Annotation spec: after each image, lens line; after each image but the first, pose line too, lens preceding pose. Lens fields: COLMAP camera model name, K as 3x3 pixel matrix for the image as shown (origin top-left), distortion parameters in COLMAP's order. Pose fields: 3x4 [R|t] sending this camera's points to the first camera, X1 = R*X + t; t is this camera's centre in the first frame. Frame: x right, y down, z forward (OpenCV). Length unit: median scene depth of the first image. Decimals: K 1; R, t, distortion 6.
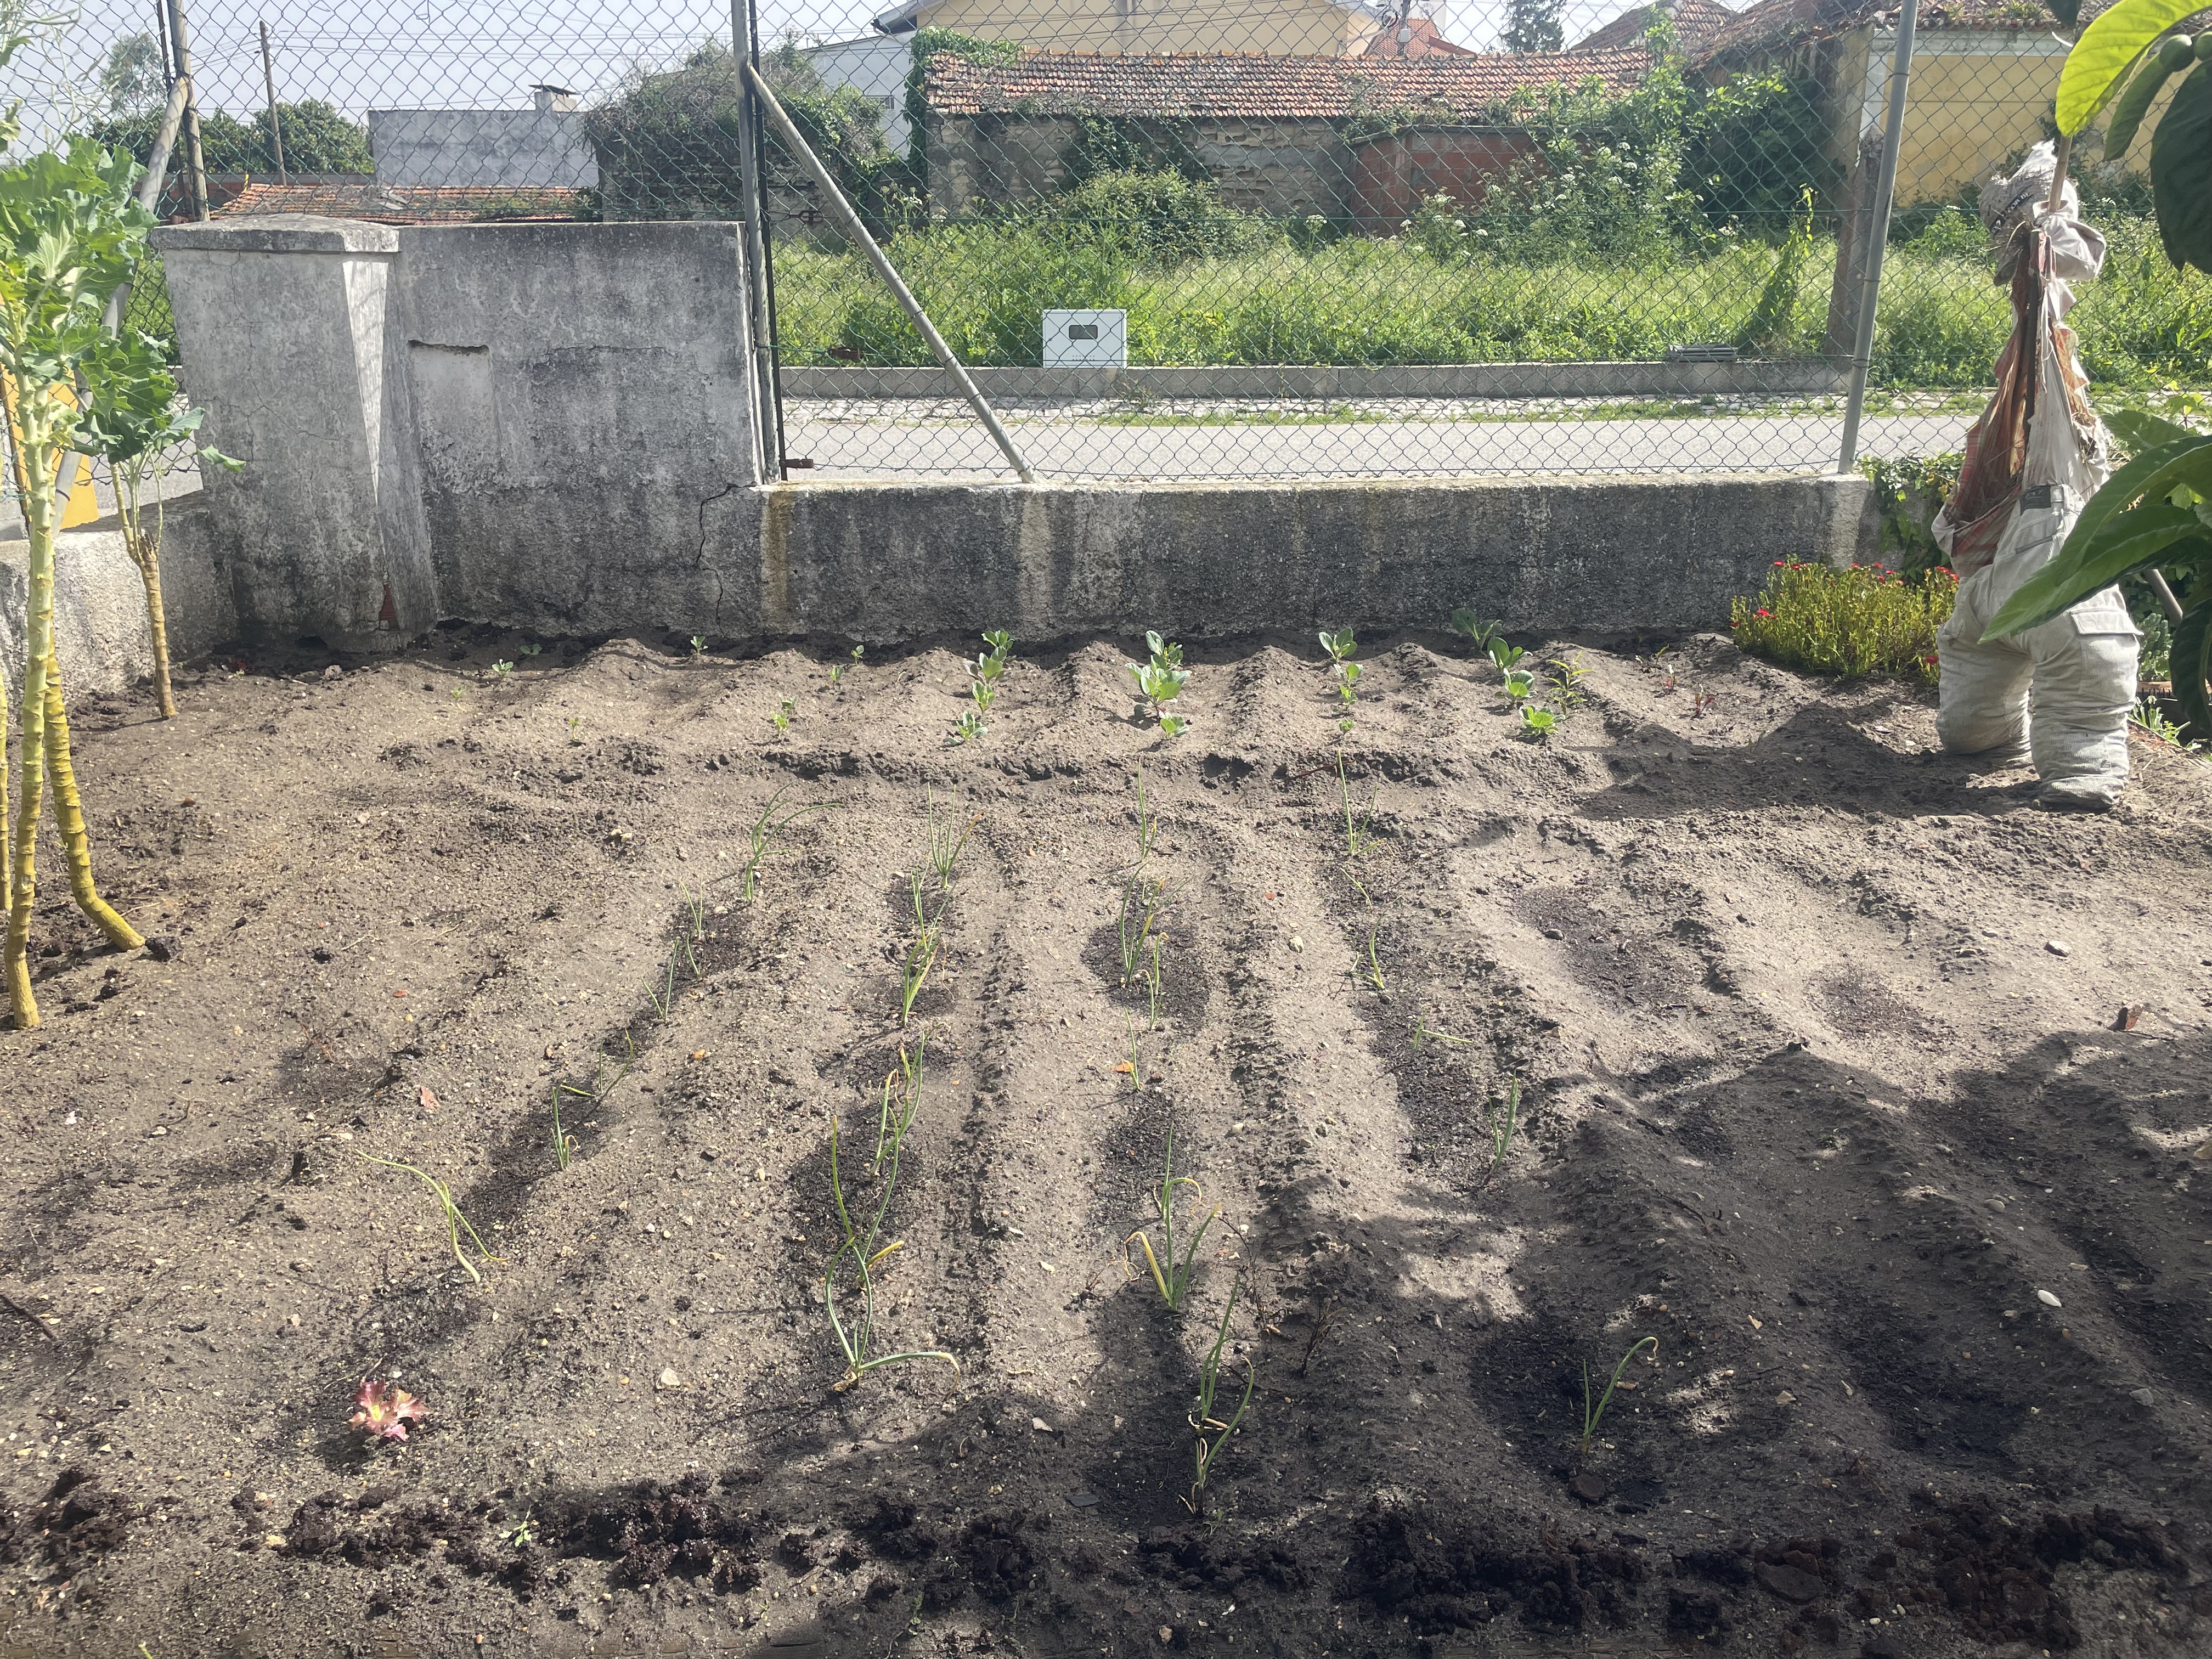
lens RADIAL K [[1696.5, 0, 1116.3], [0, 1696.5, 835.6], [0, 0, 1]] dist [0.032688, -0.047101]
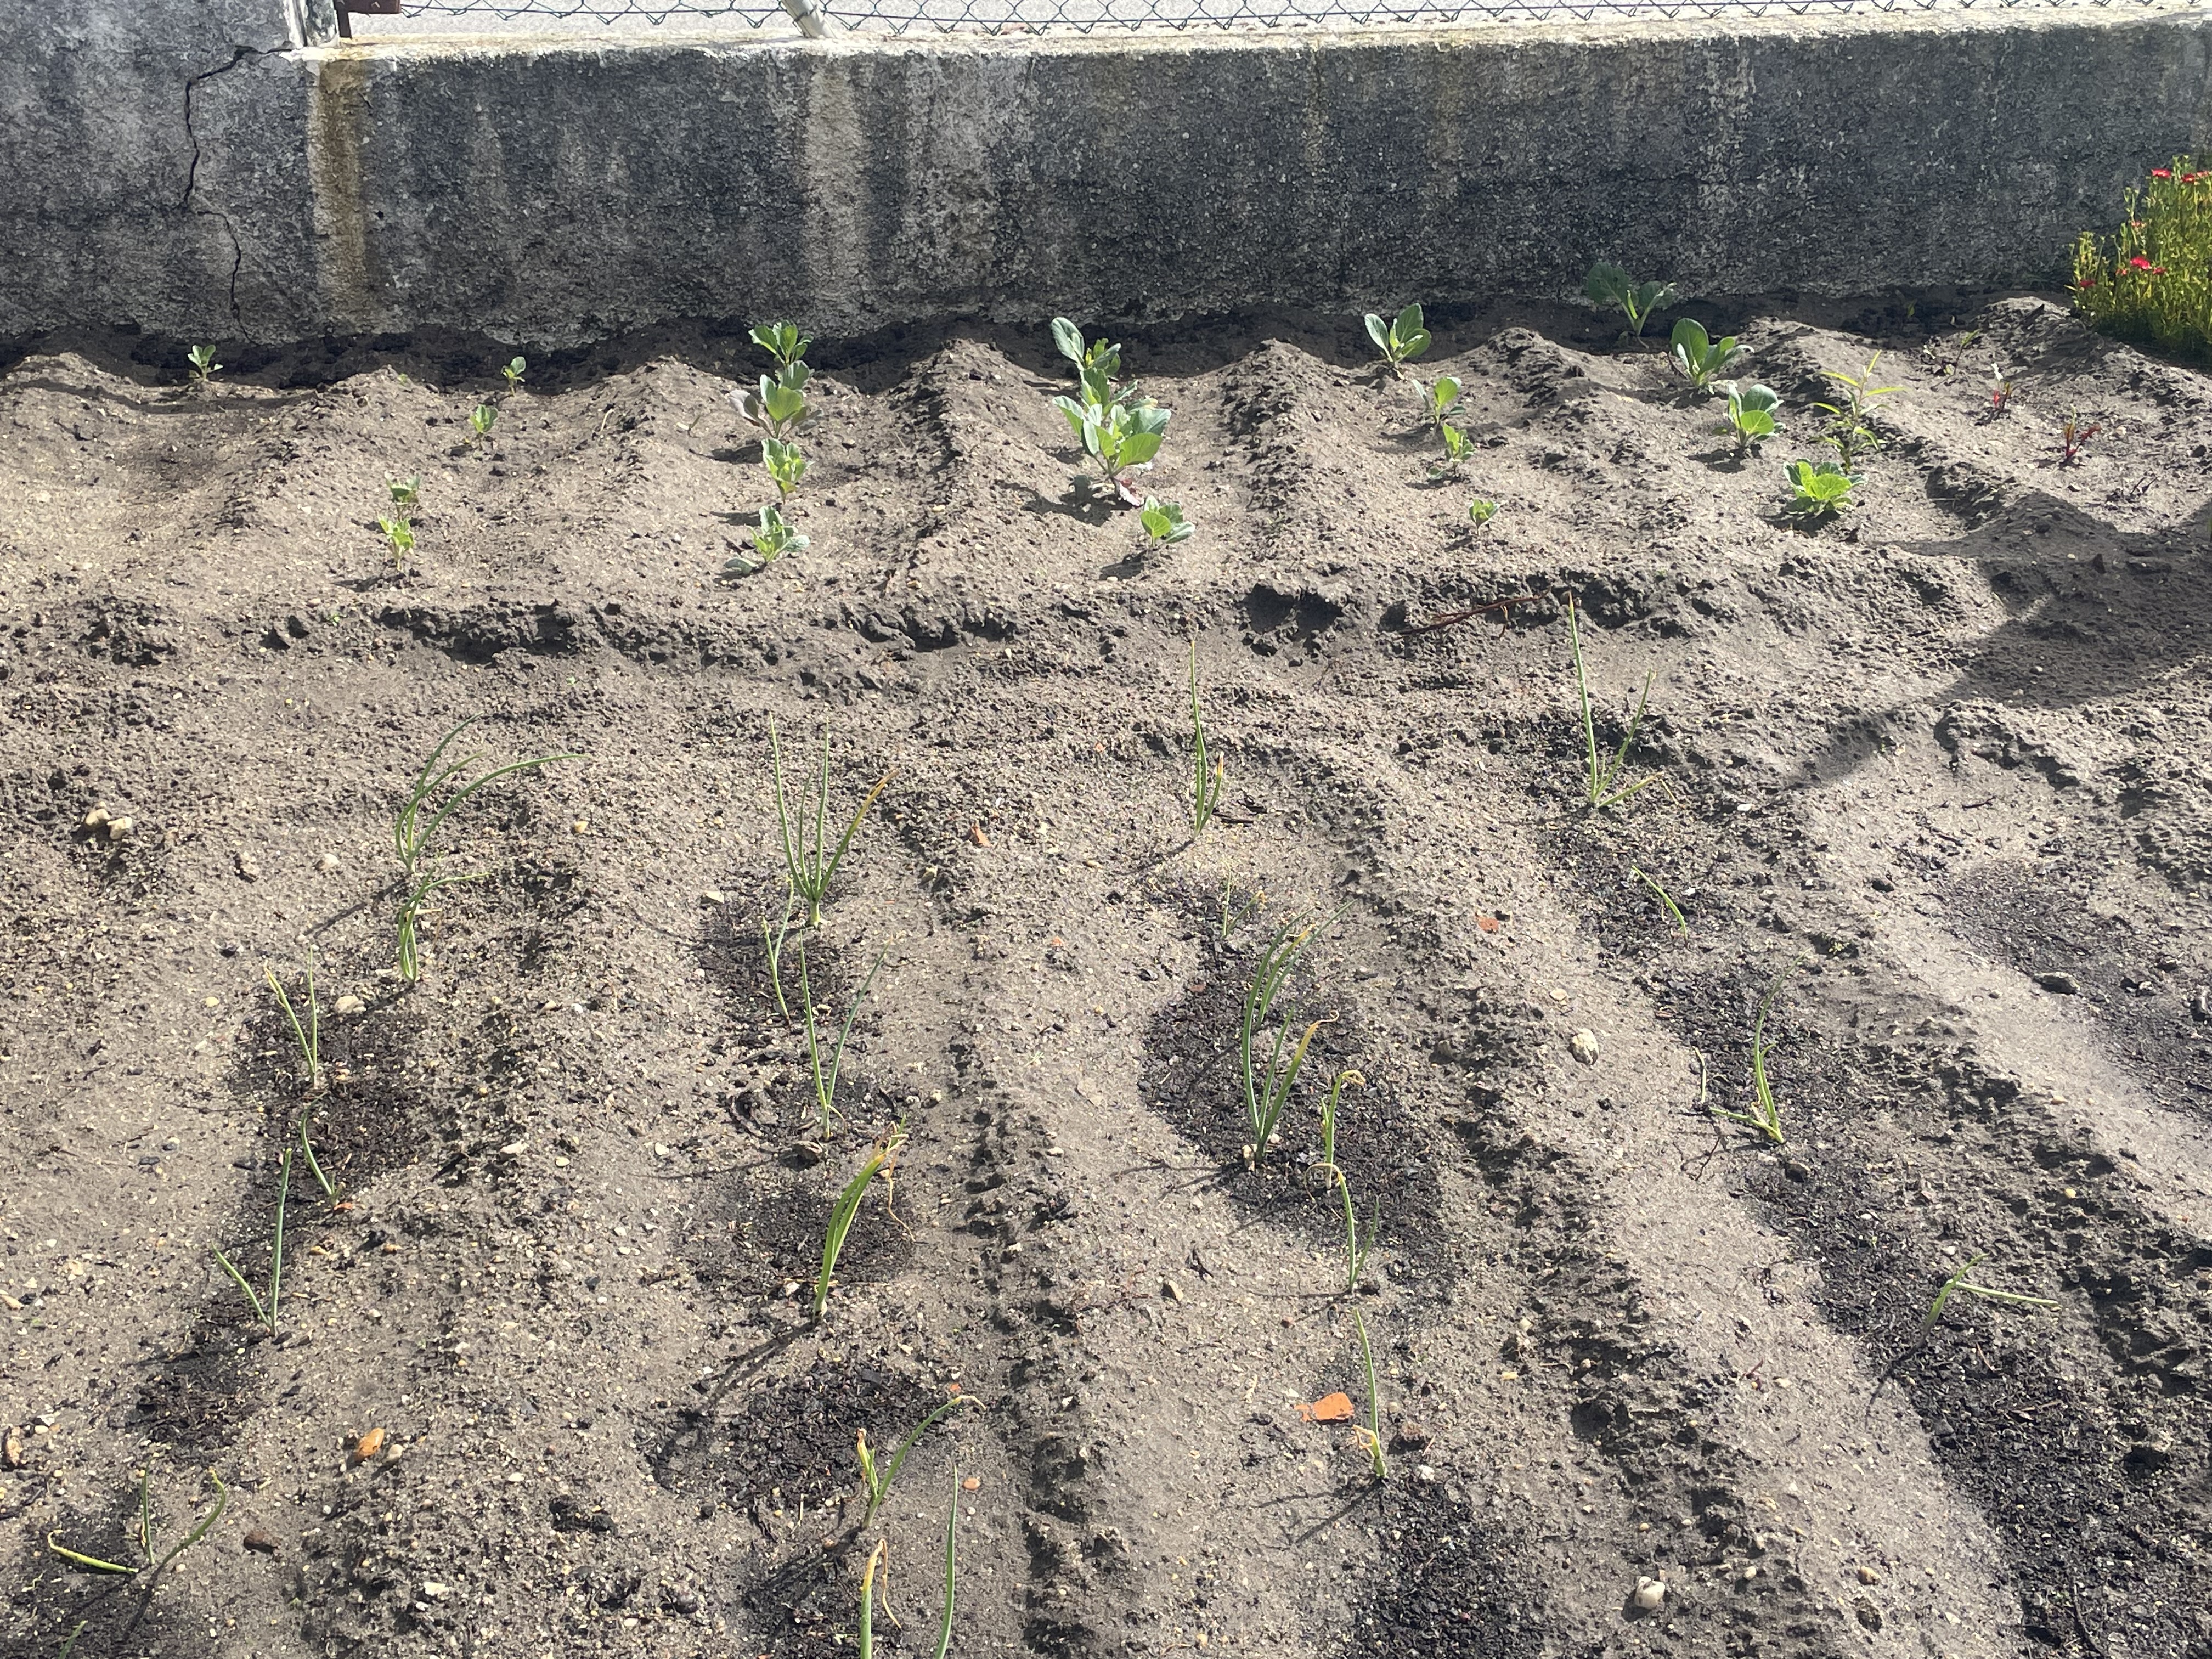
lens RADIAL K [[2462.4, 0, 1105.6], [0, 2462.4, 842.2], [0, 0, 1]] dist [0.019871, 0.000000]
pose [[0.991972, -0.048866, 0.116637, -0.090468], [0.033964, 0.991386, 0.126495, -0.072708], [-0.121814, -0.121518, 0.985086, 0.267865]]
